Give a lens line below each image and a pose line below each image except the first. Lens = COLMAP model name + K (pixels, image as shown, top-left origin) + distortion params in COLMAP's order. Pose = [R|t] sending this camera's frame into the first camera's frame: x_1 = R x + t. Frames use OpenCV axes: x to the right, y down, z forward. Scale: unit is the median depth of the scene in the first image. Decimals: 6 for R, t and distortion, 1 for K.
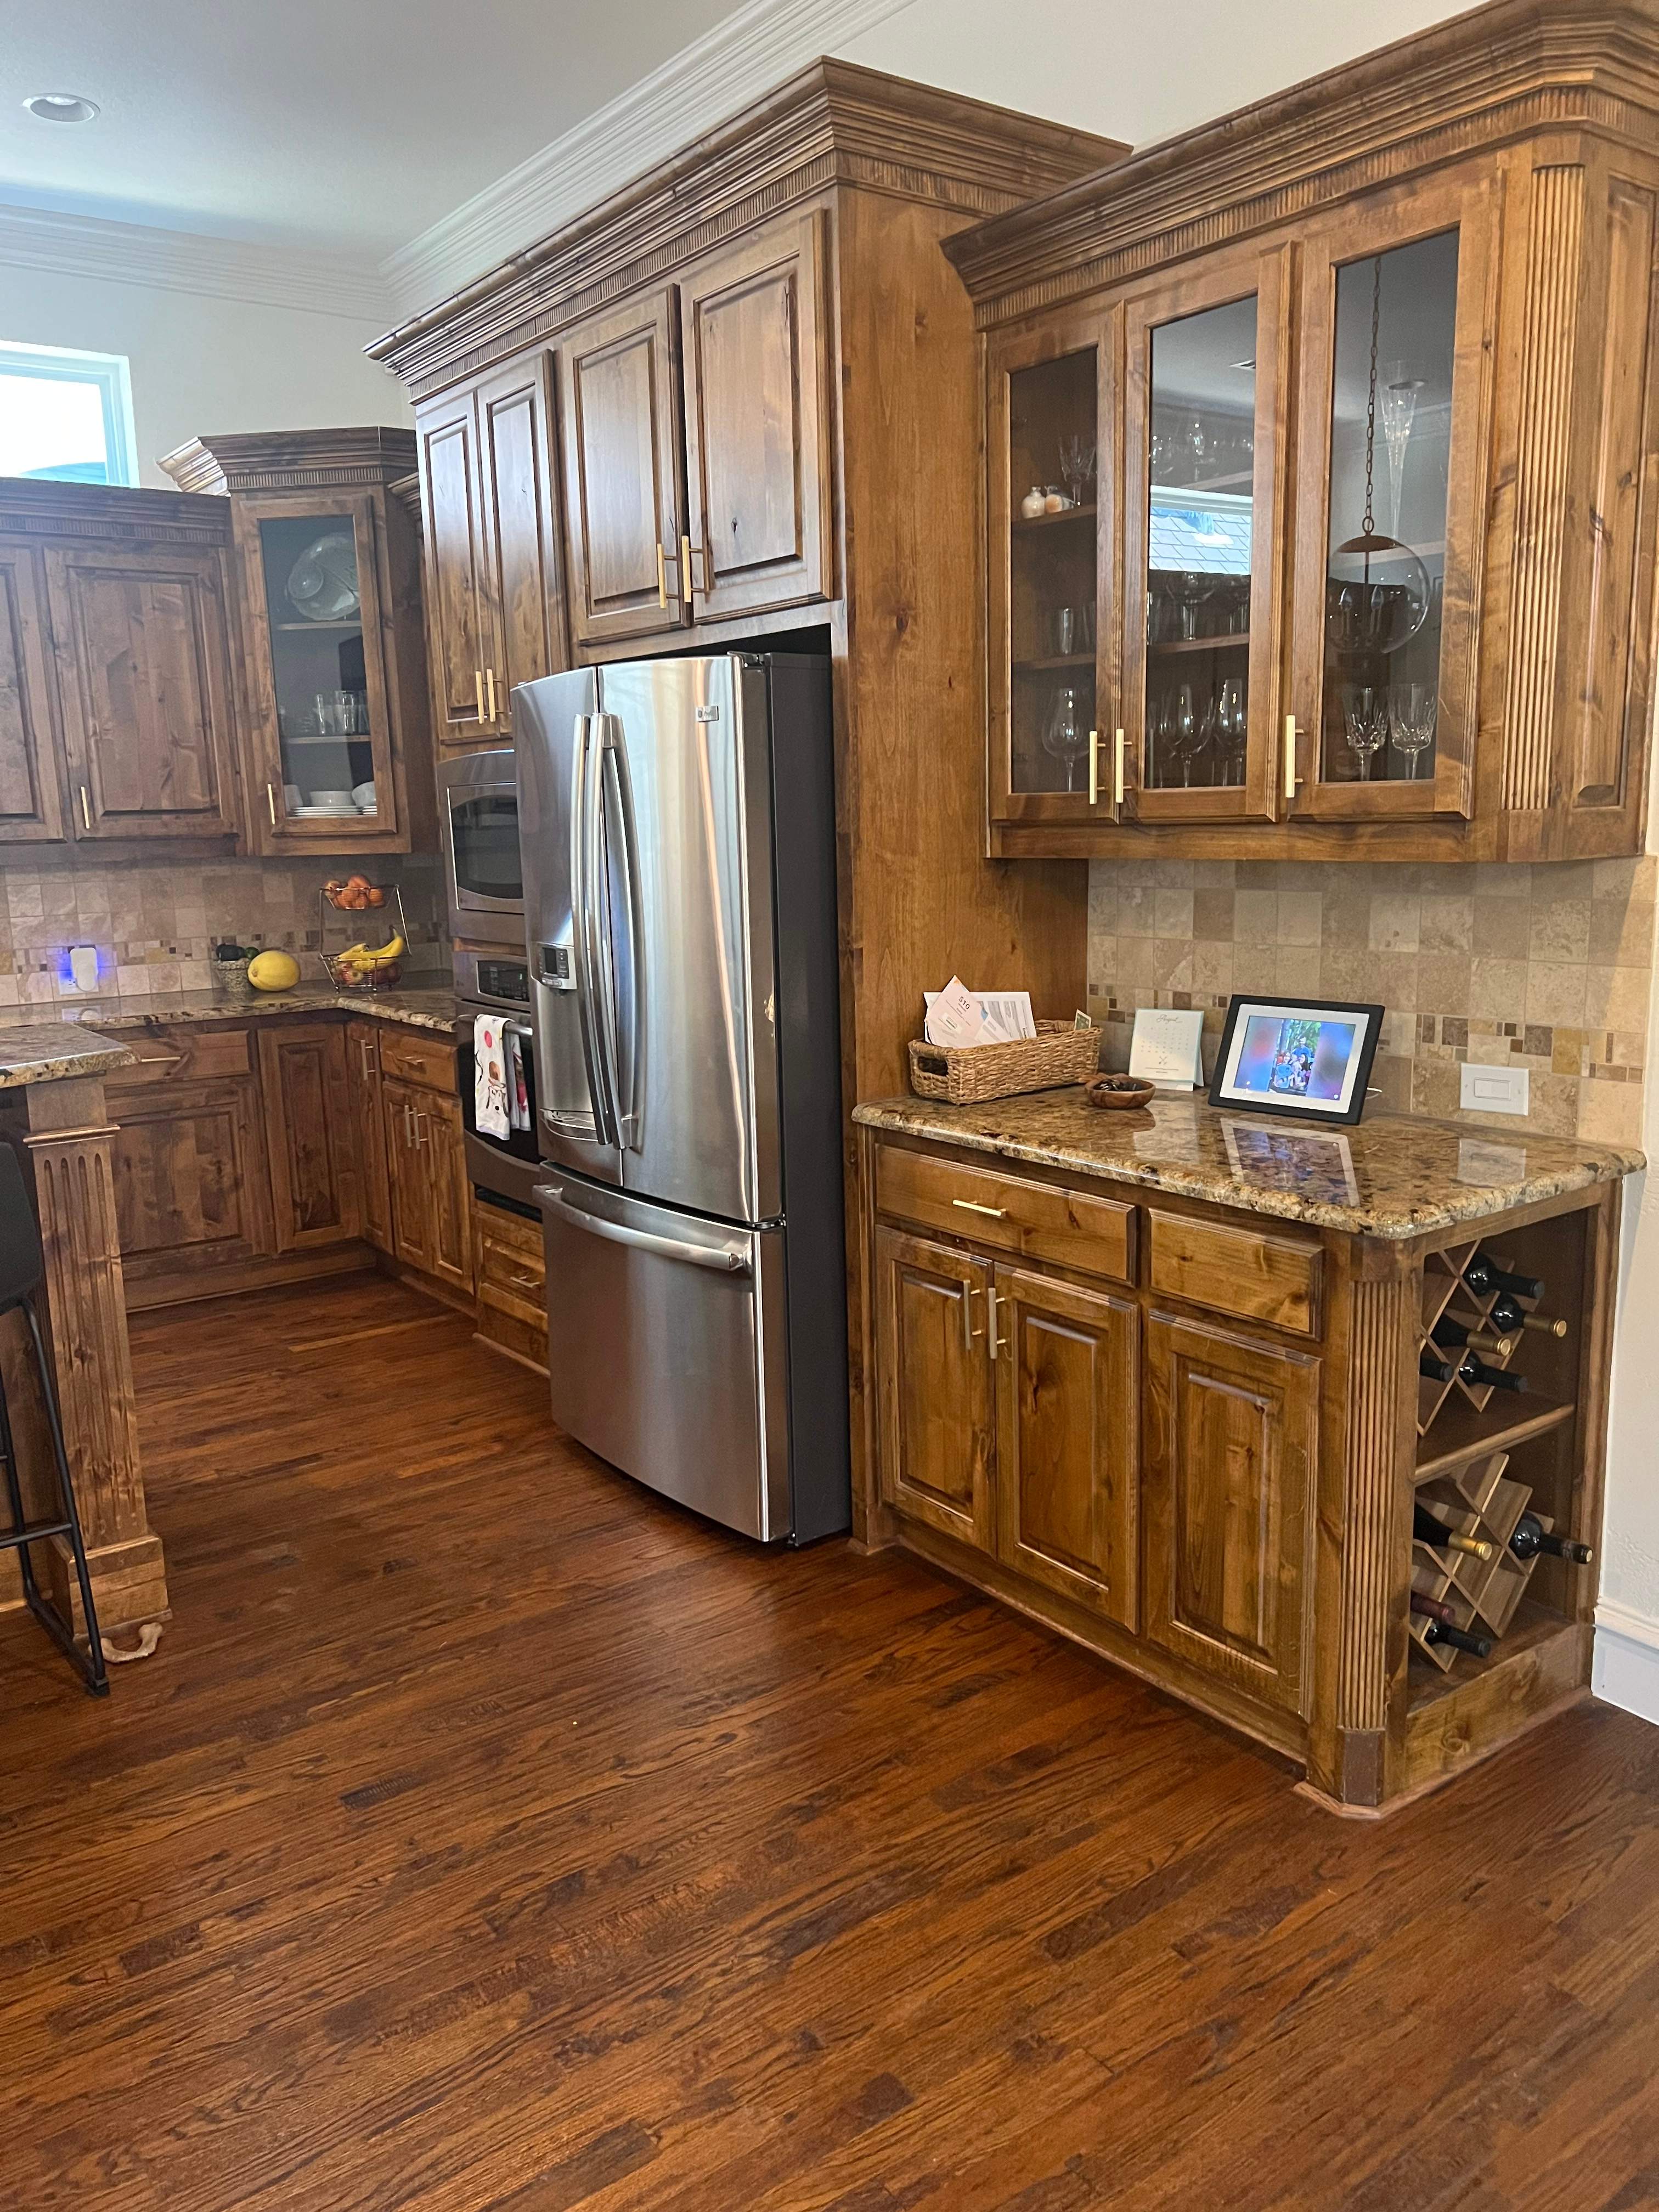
lens RADIAL K [[1675.8, 0, 834.8], [0, 1675.8, 1111.9], [0, 0, 1]] dist [0.038867, -0.047096]
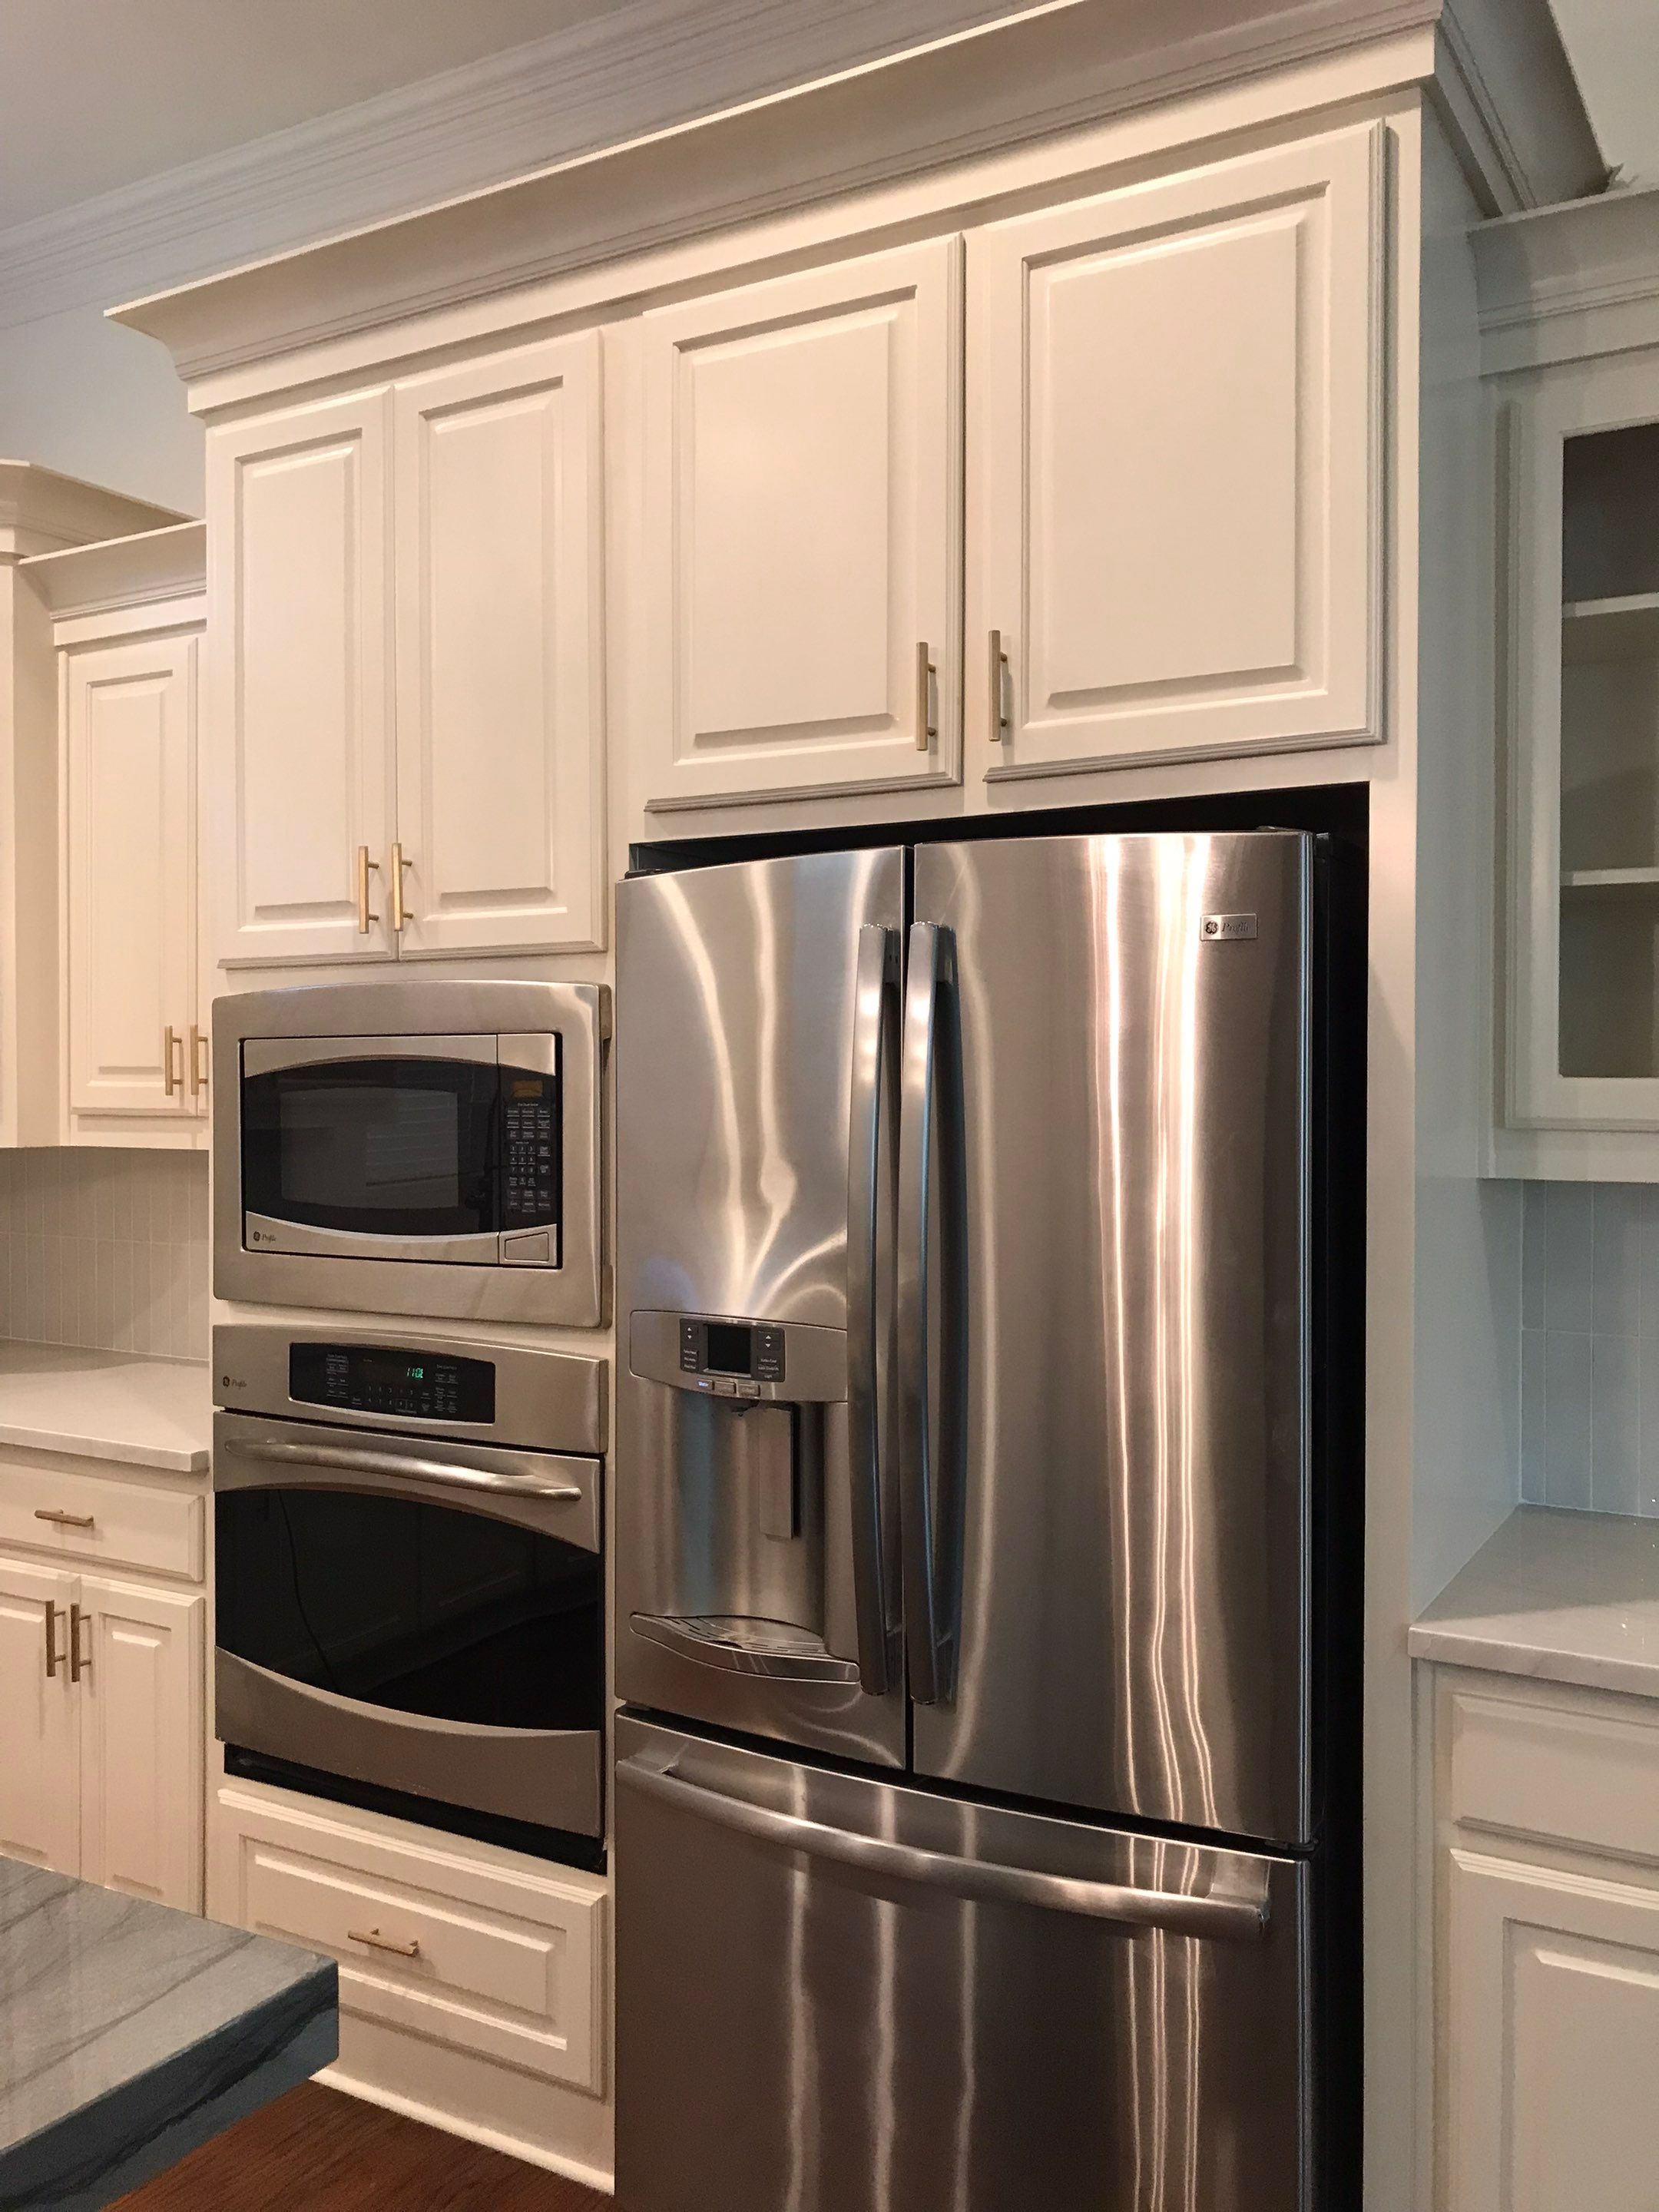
lens RADIAL K [[1839.9, 0, 828.0], [0, 1839.9, 1094.8], [0, 0, 1]] dist [0.006470, 0.019259]
pose [[0.920030, 0.021779, 0.391241, -0.404925], [0.048782, 0.984321, -0.169509, -0.082335], [-0.388799, 0.175039, 0.904542, 0.494318]]
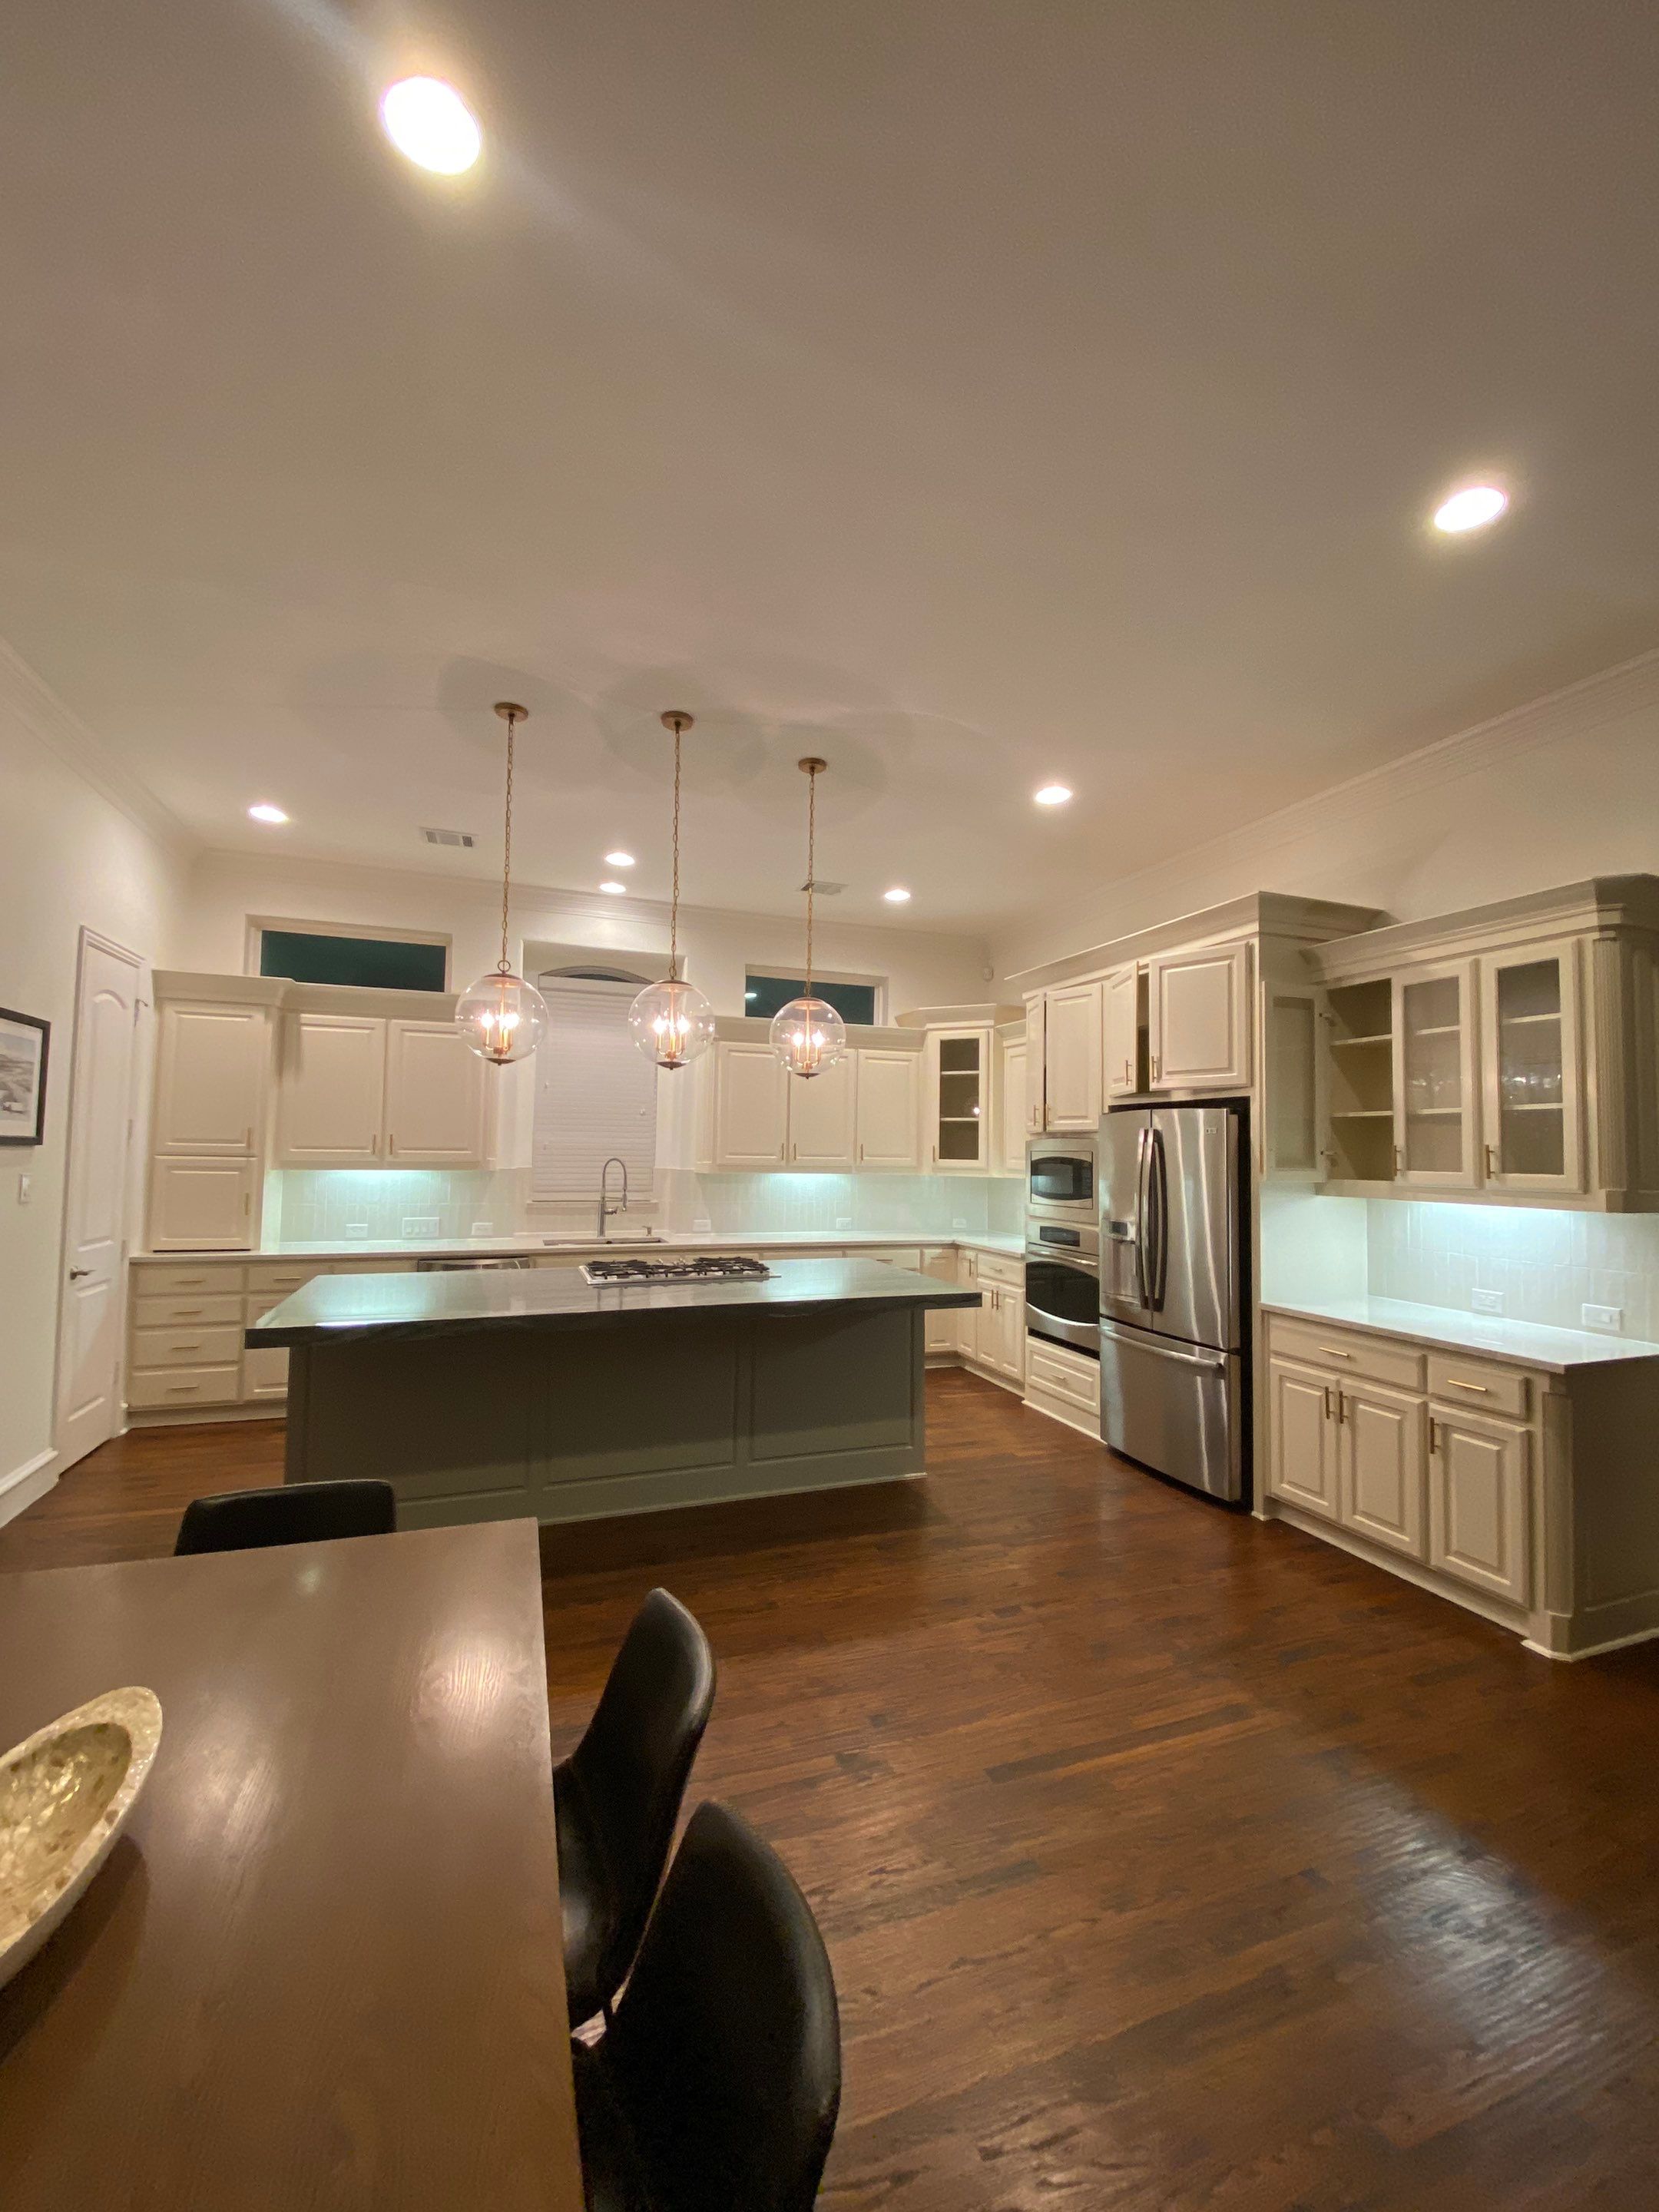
lens RADIAL K [[886.6, 0, 830.5], [0, 886.6, 1103.6], [0, 0, 1]] dist [0.013673, -0.003594]
pose [[0.958899, 0.026352, -0.282521, -0.209405], [-0.092103, 0.970671, -0.222068, 0.057286], [0.268383, 0.238962, 0.933203, -0.340227]]
